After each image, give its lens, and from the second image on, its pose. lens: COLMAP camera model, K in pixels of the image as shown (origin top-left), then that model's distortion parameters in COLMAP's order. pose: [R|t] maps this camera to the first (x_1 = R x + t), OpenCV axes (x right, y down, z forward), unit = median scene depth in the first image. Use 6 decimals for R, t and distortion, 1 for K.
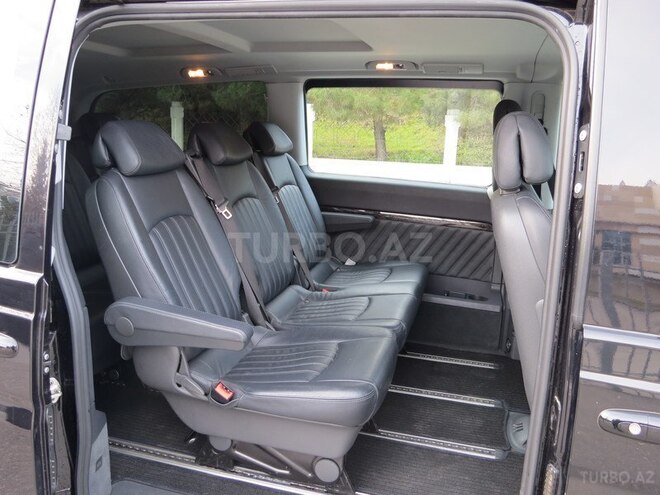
lens RADIAL K [[552.4, 0, 330.0], [0, 552.4, 247.5], [0, 0, 1]] dist [-0.034462, -0.005028]
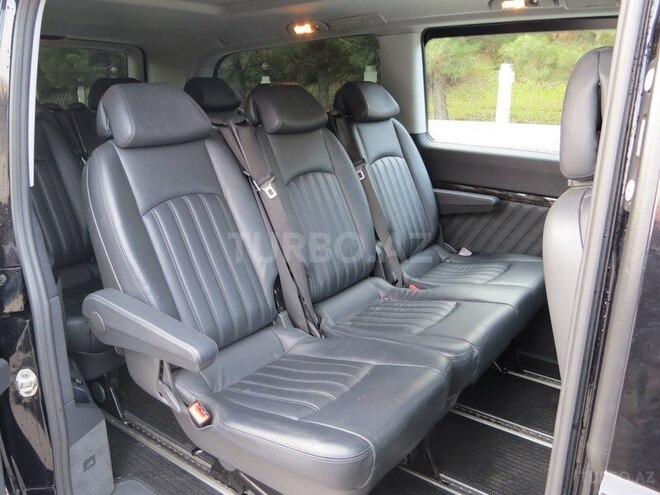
lens RADIAL K [[552.4, 0, 330.0], [0, 552.4, 247.5], [0, 0, 1]] dist [-0.034462, -0.005028]
pose [[0.935540, 0.072645, -0.345671, 0.157805], [-0.051253, 0.996184, 0.070639, -0.033208], [0.349483, -0.048369, 0.935693, 0.190608]]
